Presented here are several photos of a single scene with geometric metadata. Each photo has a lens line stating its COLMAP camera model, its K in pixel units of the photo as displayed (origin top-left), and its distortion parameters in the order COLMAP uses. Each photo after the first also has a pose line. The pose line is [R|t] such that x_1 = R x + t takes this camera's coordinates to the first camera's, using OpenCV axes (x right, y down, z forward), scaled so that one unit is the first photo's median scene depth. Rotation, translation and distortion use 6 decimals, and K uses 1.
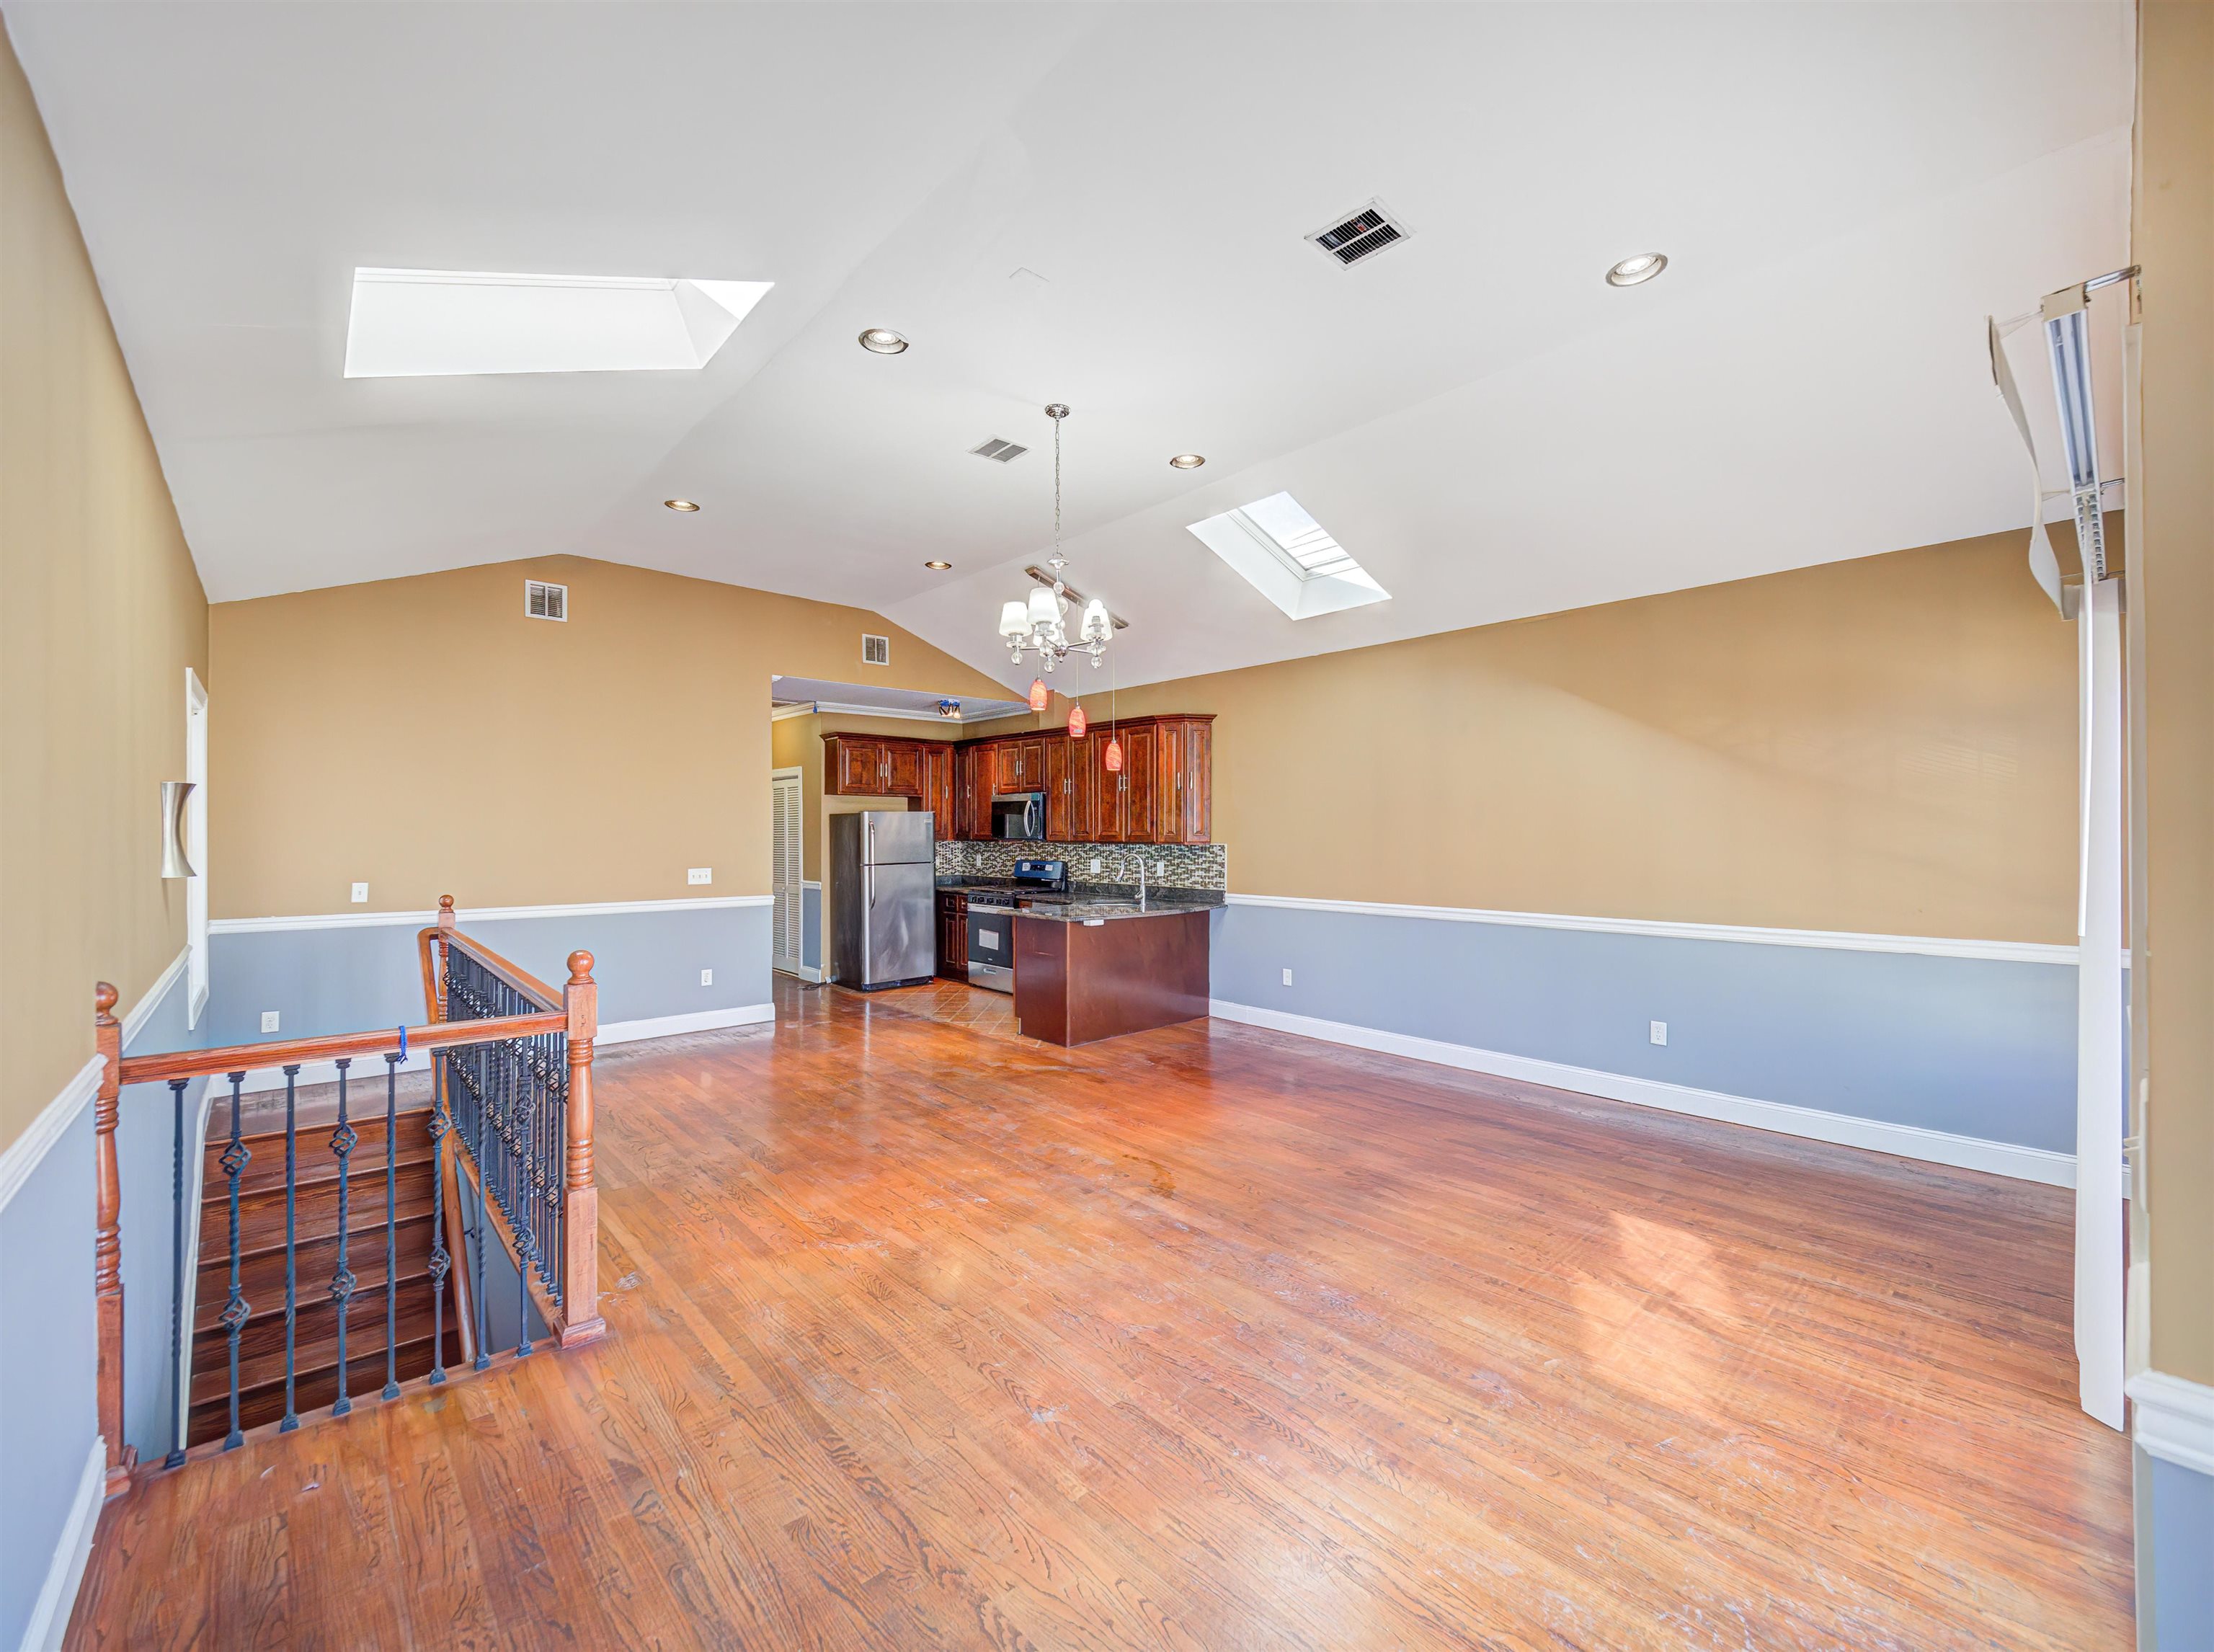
lens RADIAL K [[909.7, 0, 1109.7], [0, 909.7, 832.0], [0, 0, 1]] dist [0.018046, -0.009692]
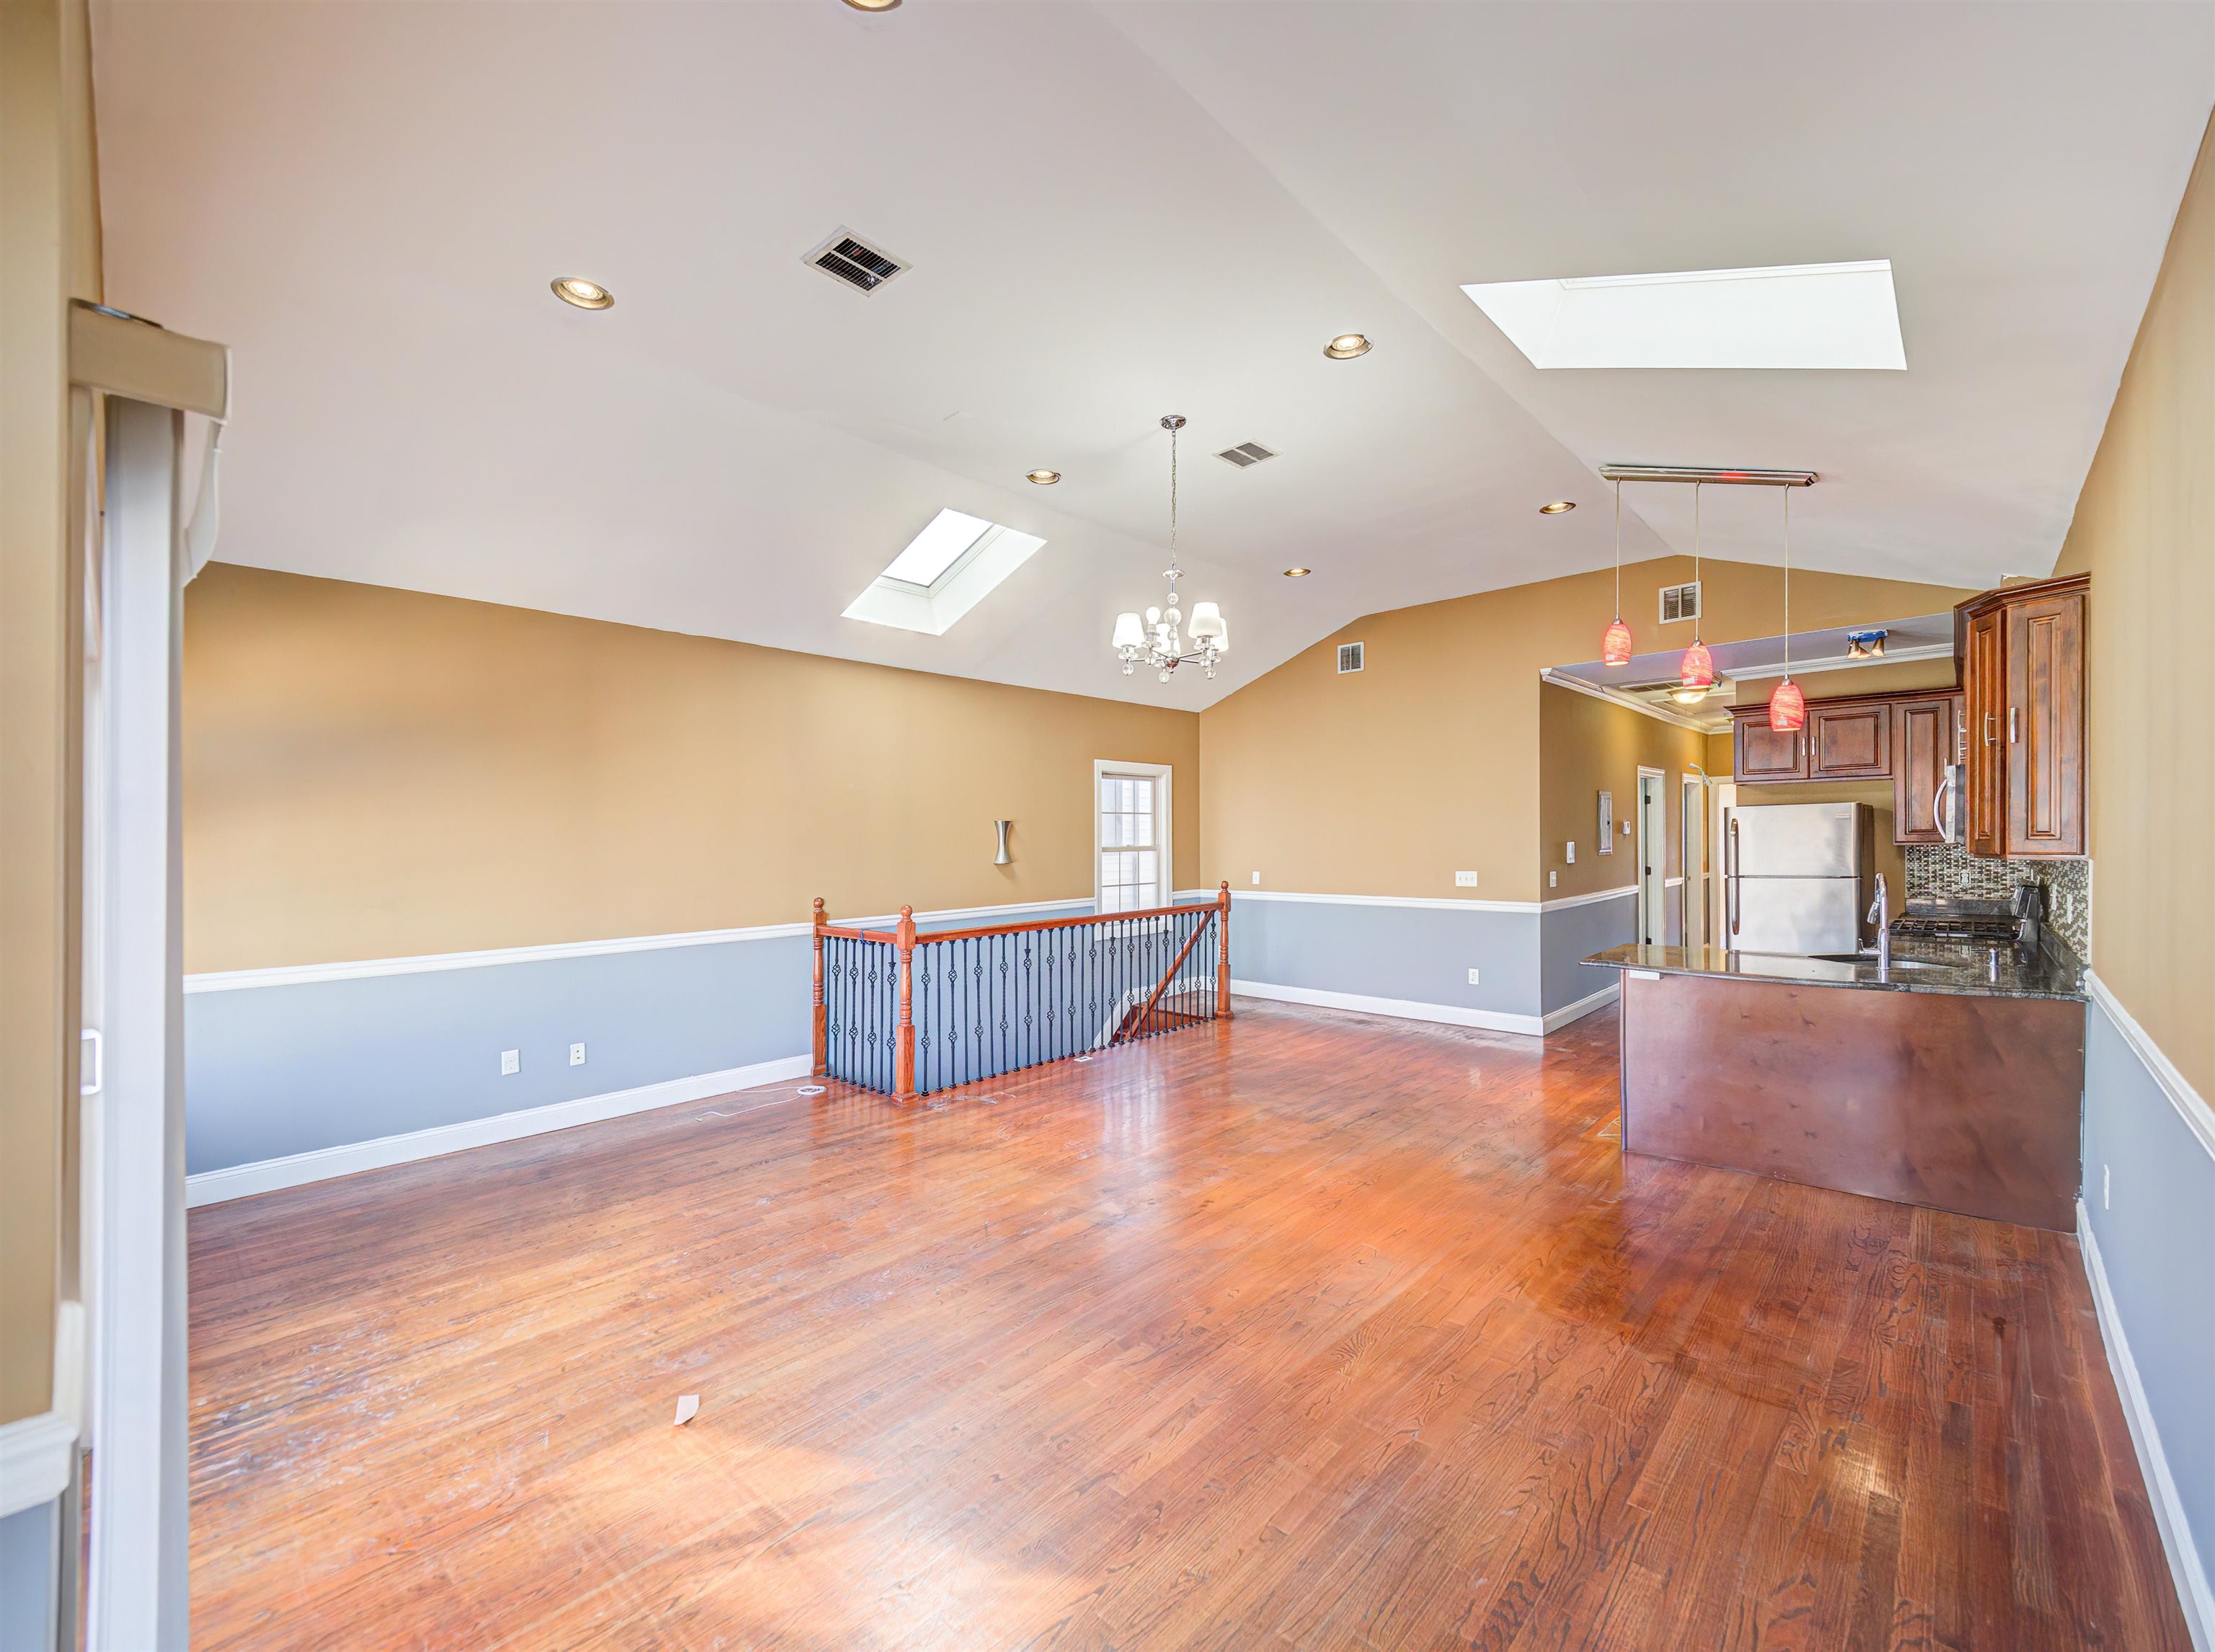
lens RADIAL K [[910.1, 0, 1112.7], [0, 910.1, 818.9], [0, 0, 1]] dist [0.018046, -0.009692]
pose [[0.089475, -0.022604, -0.995733, 0.637755], [0.010989, 0.999704, -0.021706, -0.002330], [0.995928, -0.009000, 0.089697, 0.577762]]
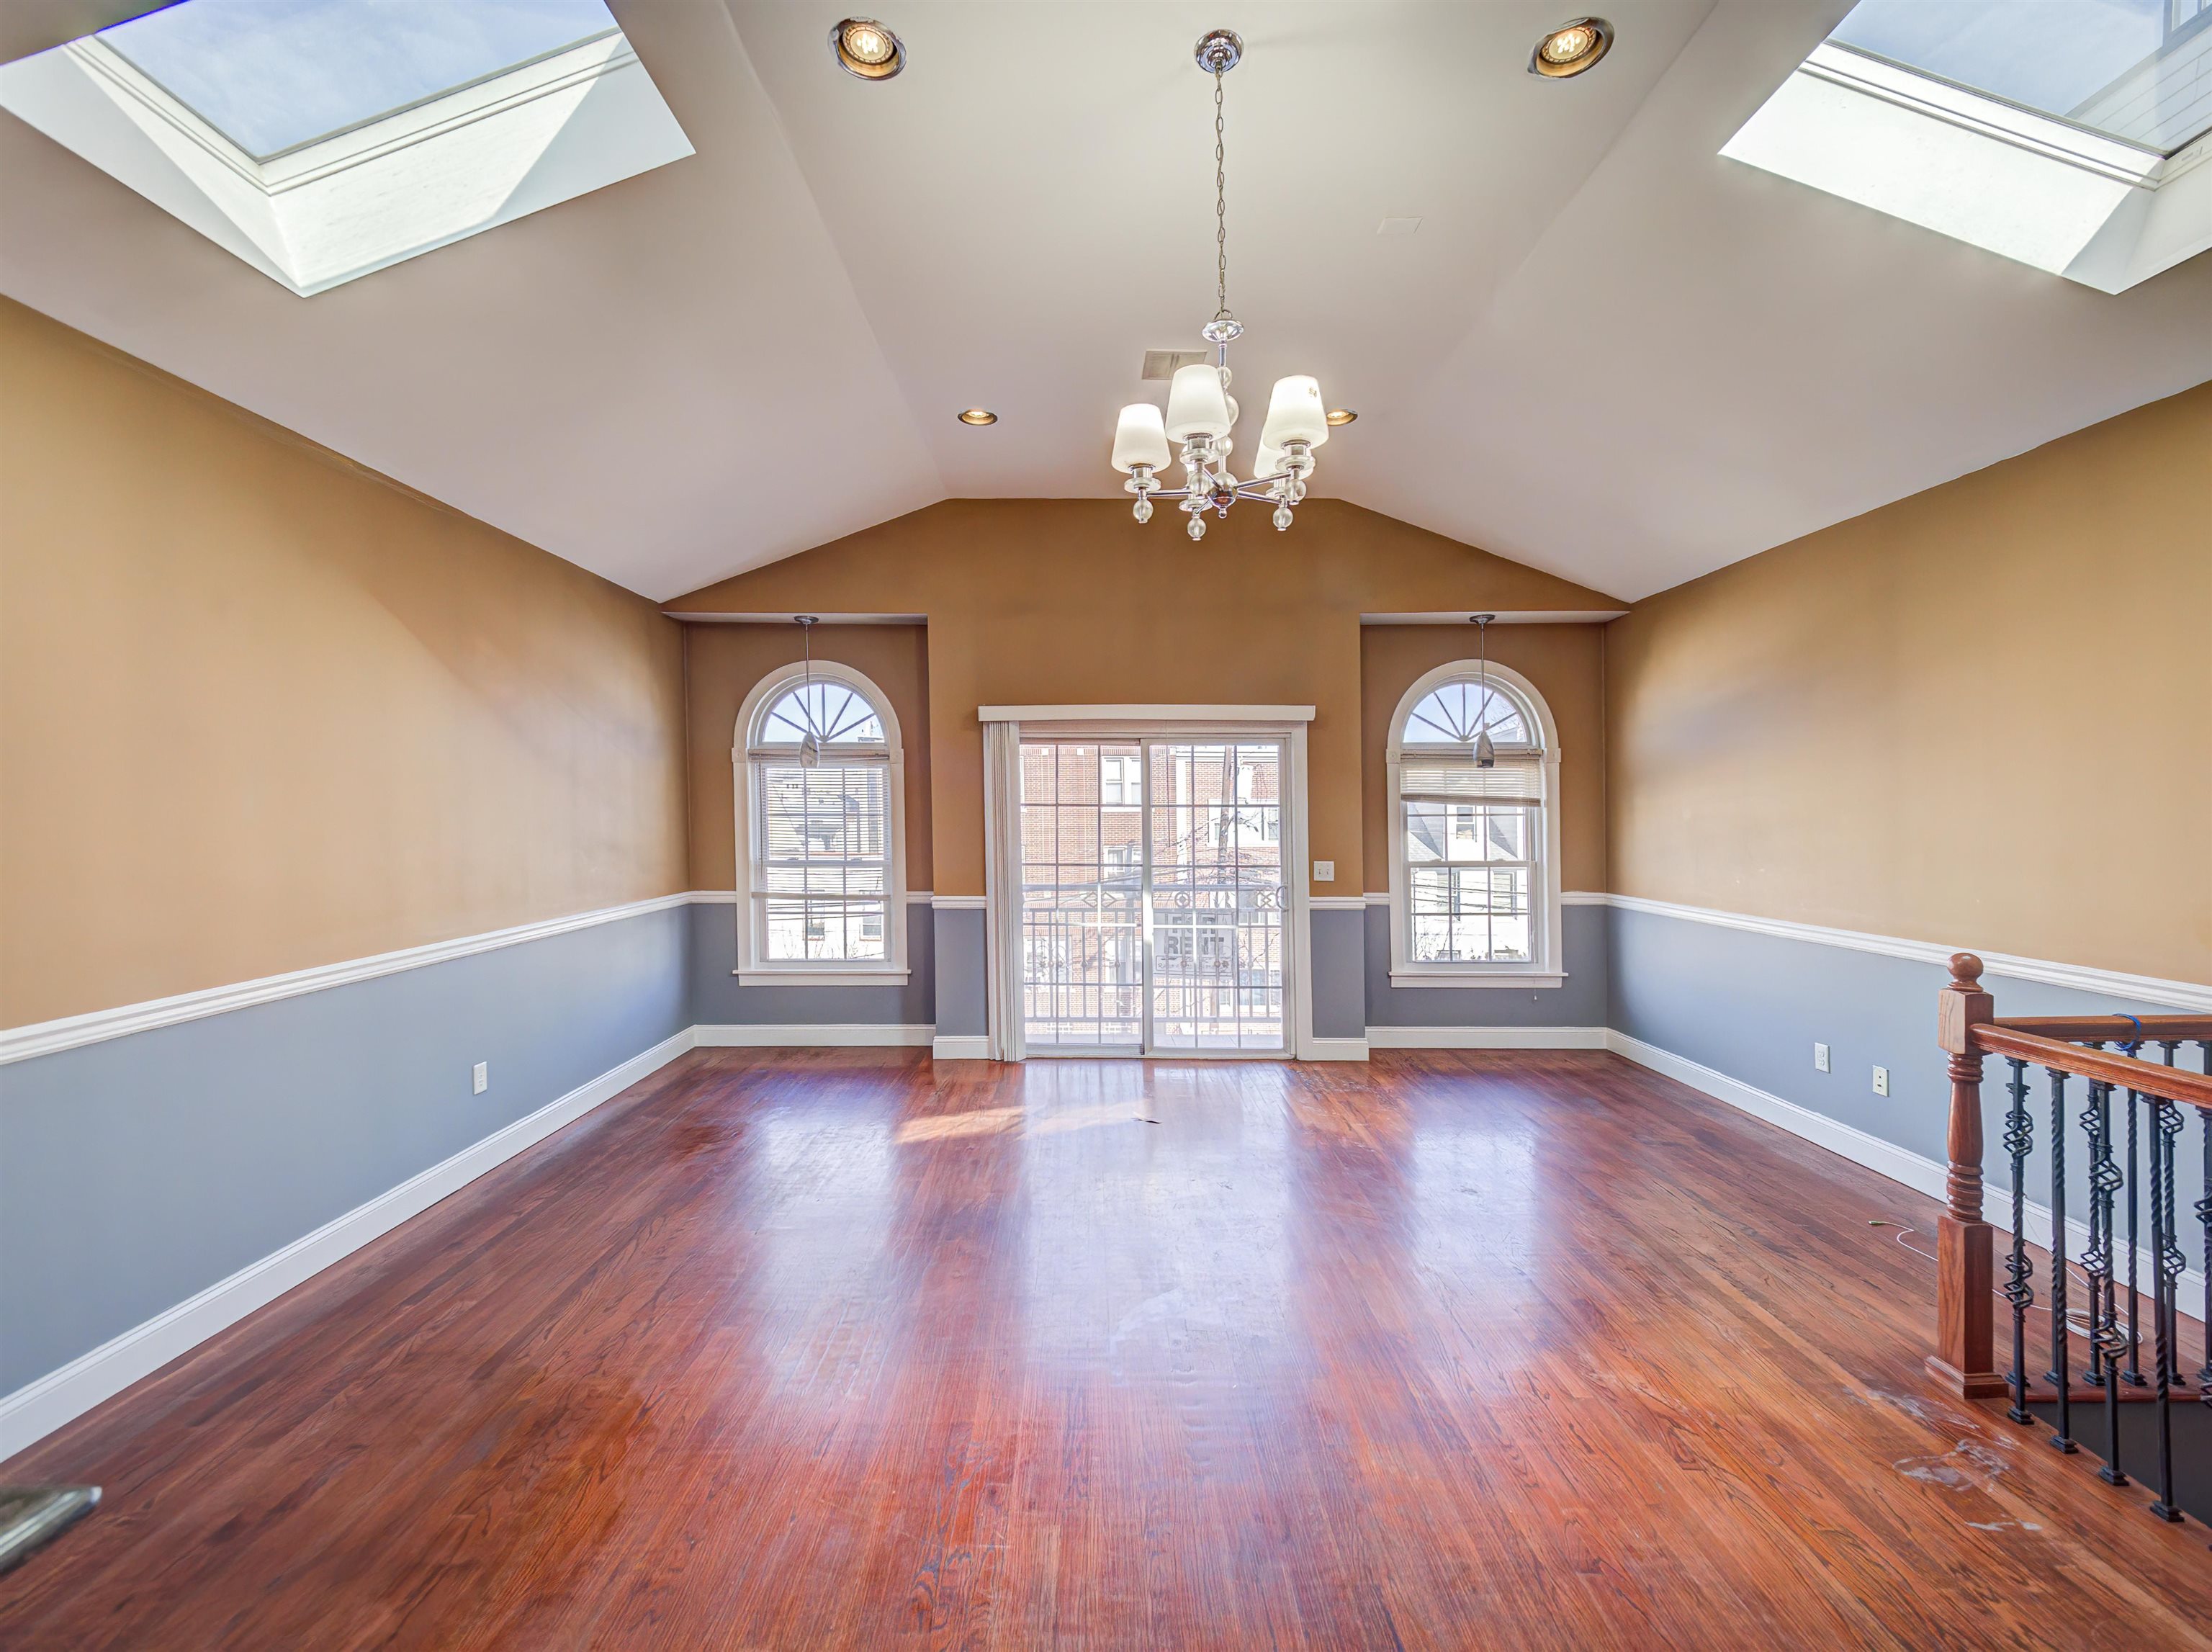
lens RADIAL K [[908.9, 0, 1090.4], [0, 908.9, 816.8], [0, 0, 1]] dist [0.018046, -0.009692]
pose [[-0.743914, -0.001806, 0.668272, -0.245330], [0.004370, 0.999962, 0.007567, -0.003527], [-0.668261, 0.008550, -0.743878, 1.002813]]
